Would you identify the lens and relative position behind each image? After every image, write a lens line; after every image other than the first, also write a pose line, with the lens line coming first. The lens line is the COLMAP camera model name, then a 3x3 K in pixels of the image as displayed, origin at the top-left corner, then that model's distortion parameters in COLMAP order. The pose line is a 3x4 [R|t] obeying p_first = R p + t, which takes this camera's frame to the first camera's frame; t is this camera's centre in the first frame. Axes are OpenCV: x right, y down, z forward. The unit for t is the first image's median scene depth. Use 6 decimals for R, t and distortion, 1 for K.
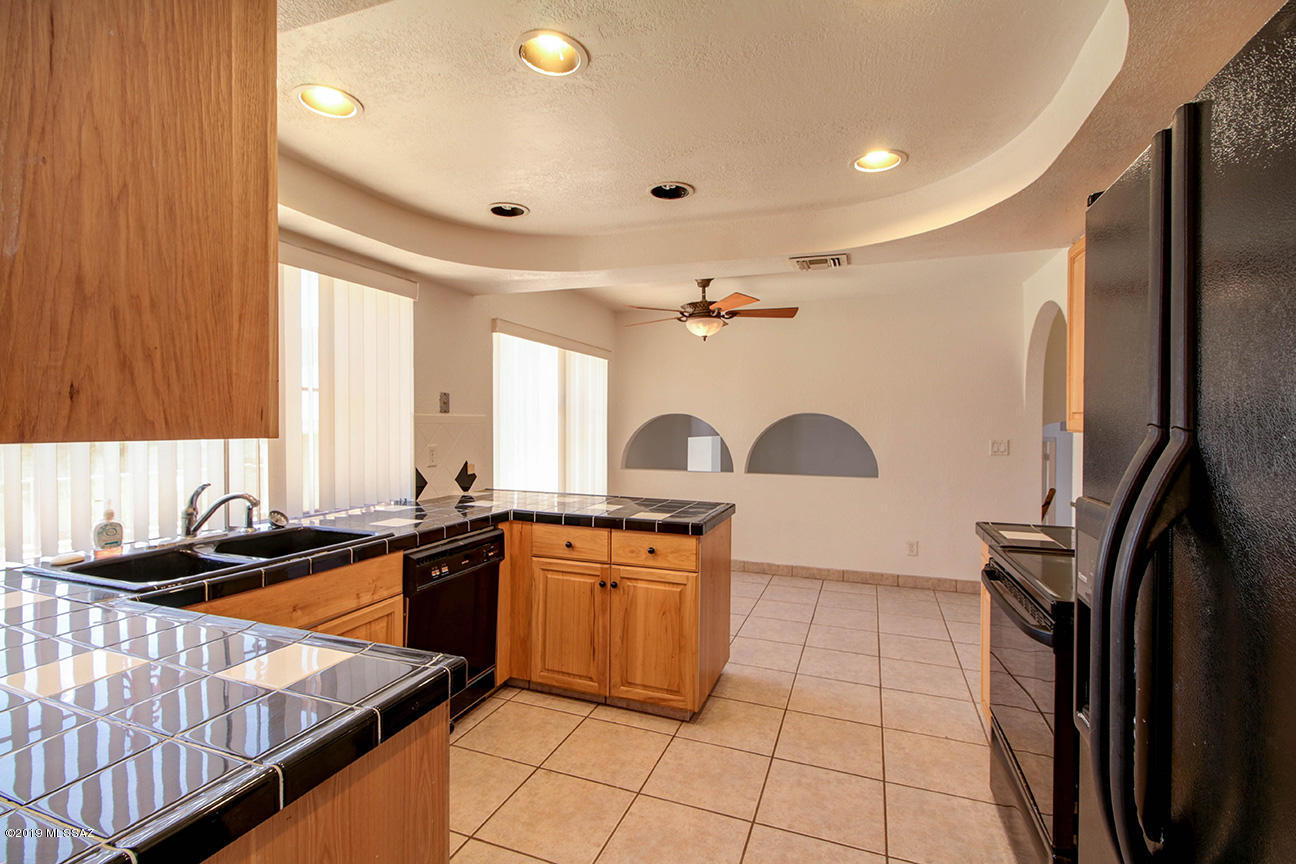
lens RADIAL K [[591.9, 0, 639.7], [0, 591.9, 431.4], [0, 0, 1]] dist [0.022858, -0.010486]
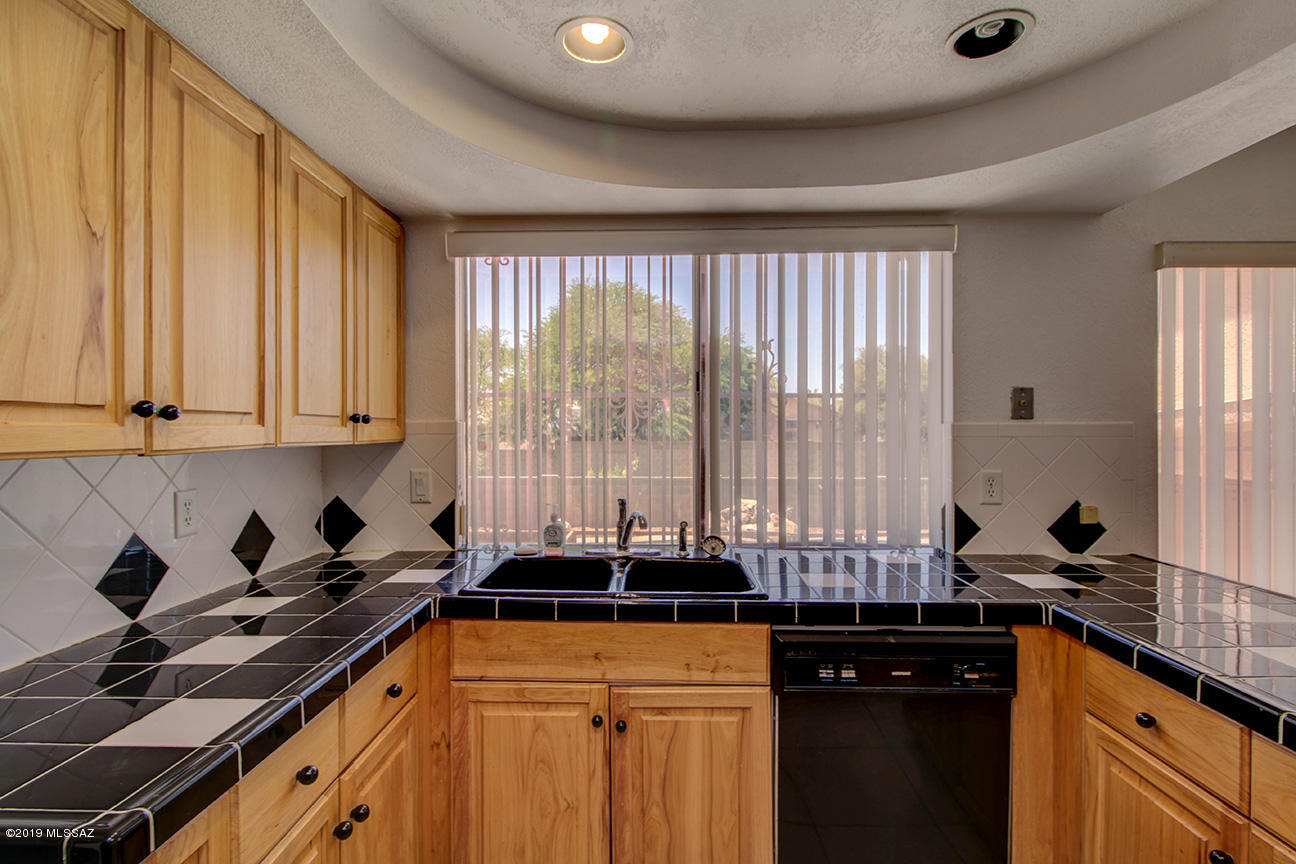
lens RADIAL K [[629.9, 0, 647.2], [0, 629.9, 430.1], [0, 0, 1]] dist [0.006885, -0.001867]
pose [[0.341521, -0.000459, -0.939874, 0.188306], [-0.011884, 0.999918, -0.004807, -0.014676], [0.939799, 0.012812, 0.341488, 0.483983]]
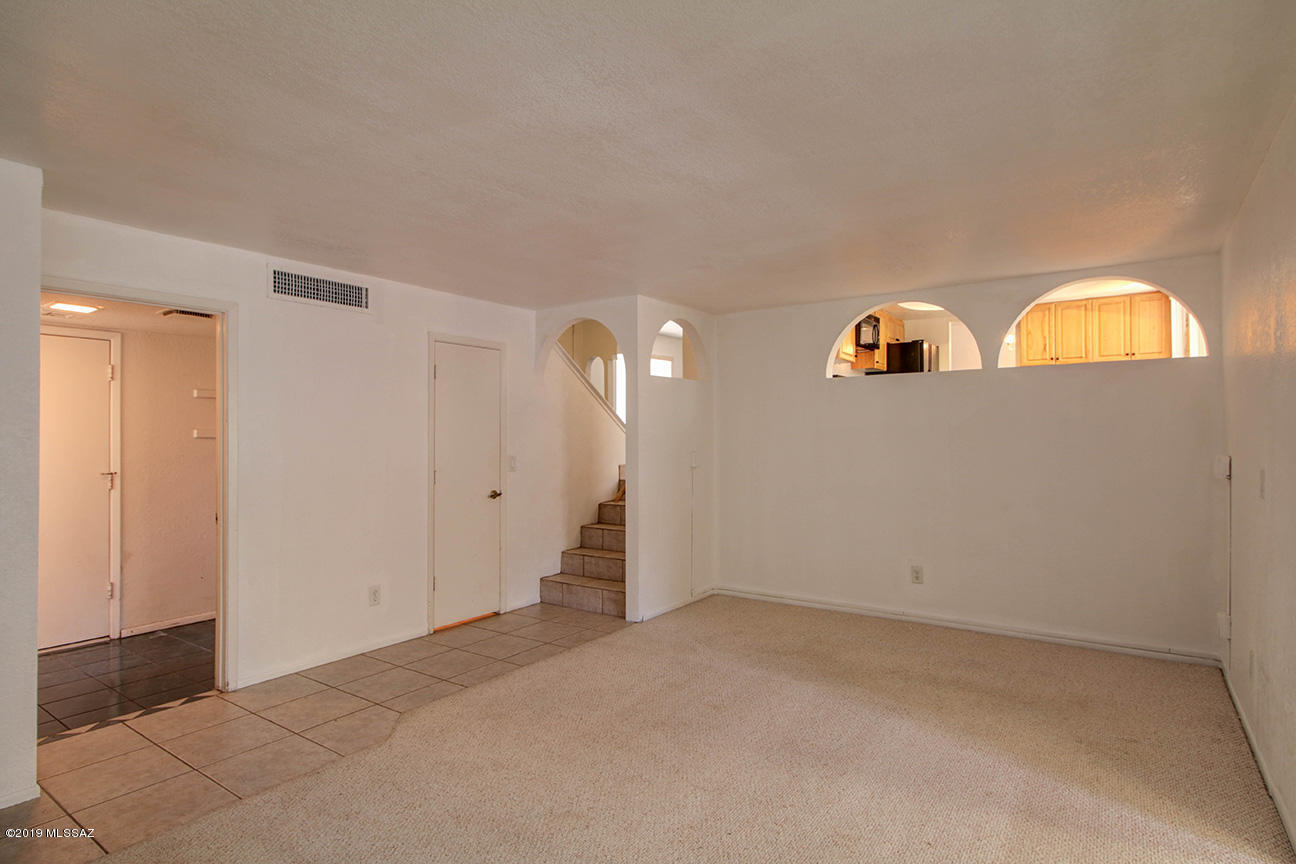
lens RADIAL K [[678.7, 0, 644.6], [0, 678.7, 432.5], [0, 0, 1]] dist [0.003530, -0.001289]
pose [[-0.967846, 0.002368, 0.251531, 0.701301], [0.004972, 0.999940, 0.009719, 0.260865], [-0.251493, 0.010657, -0.967800, 3.665928]]
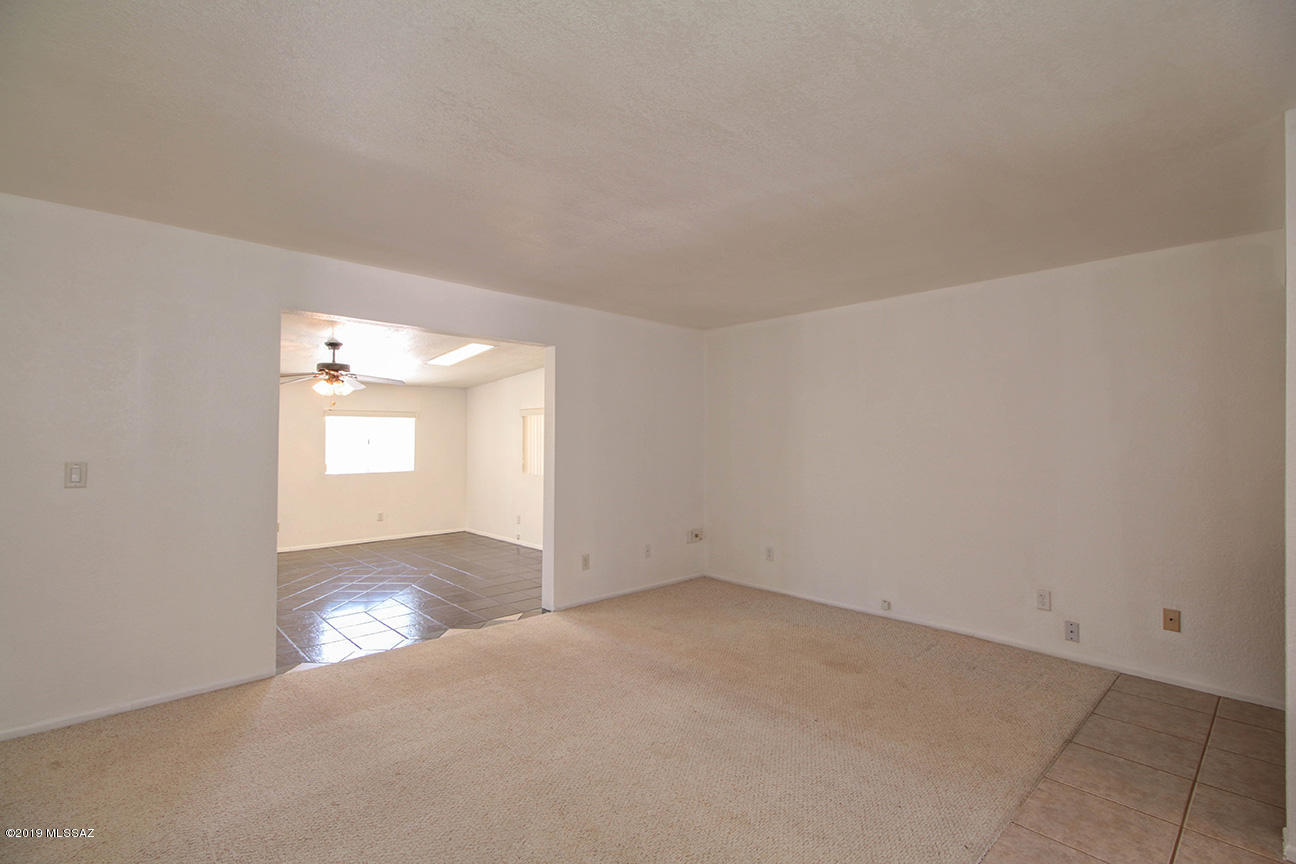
lens RADIAL K [[591.9, 0, 642.1], [0, 591.9, 433.9], [0, 0, 1]] dist [0.022858, -0.010486]
pose [[0.894651, -0.004020, -0.446748, 1.378725], [-0.005964, 0.999763, -0.020939, 0.292984], [0.446726, 0.021397, 0.894415, 2.043415]]
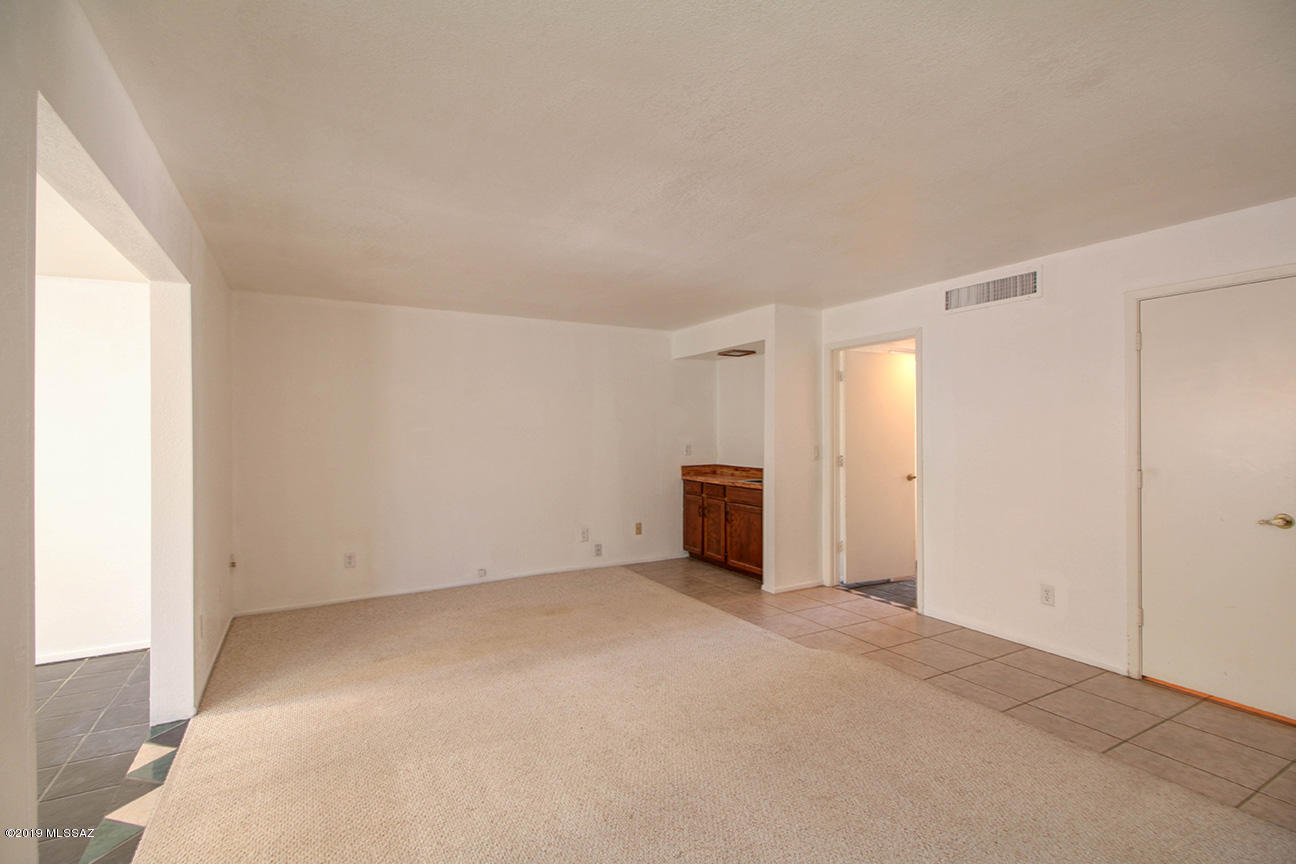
lens RADIAL K [[591.9, 0, 642.5], [0, 591.9, 432.0], [0, 0, 1]] dist [0.022858, -0.010486]
pose [[0.640842, -0.008939, 0.767621, 0.144142], [0.018472, 0.999822, -0.003778, 0.283171], [-0.767451, 0.016600, 0.640893, 2.159427]]
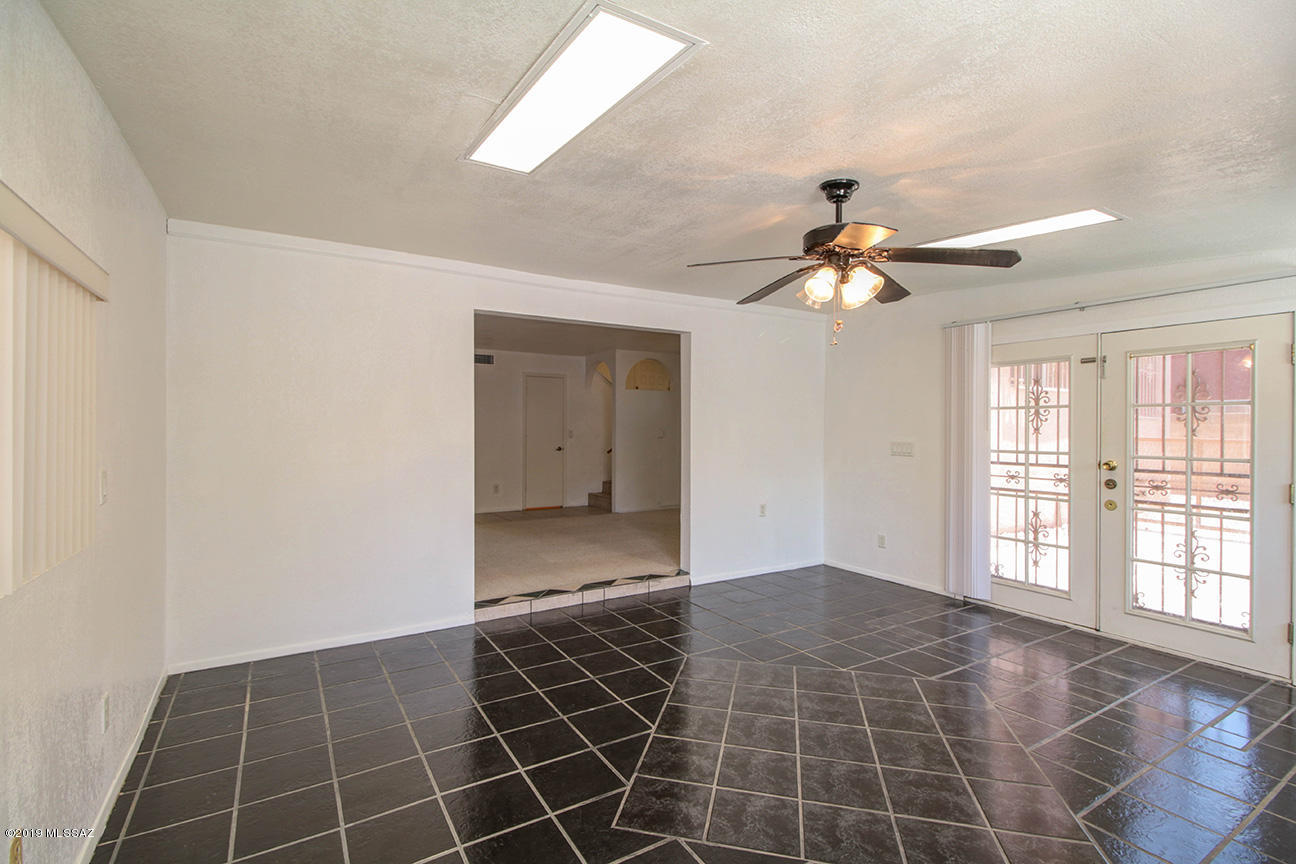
lens RADIAL K [[591.9, 0, 648.5], [0, 591.9, 431.8], [0, 0, 1]] dist [0.022858, -0.010486]
pose [[-0.793443, -0.009440, 0.608572, -0.852373], [-0.000025, 0.999880, 0.015477, 0.299152], [-0.608645, 0.012265, -0.793348, 4.311960]]
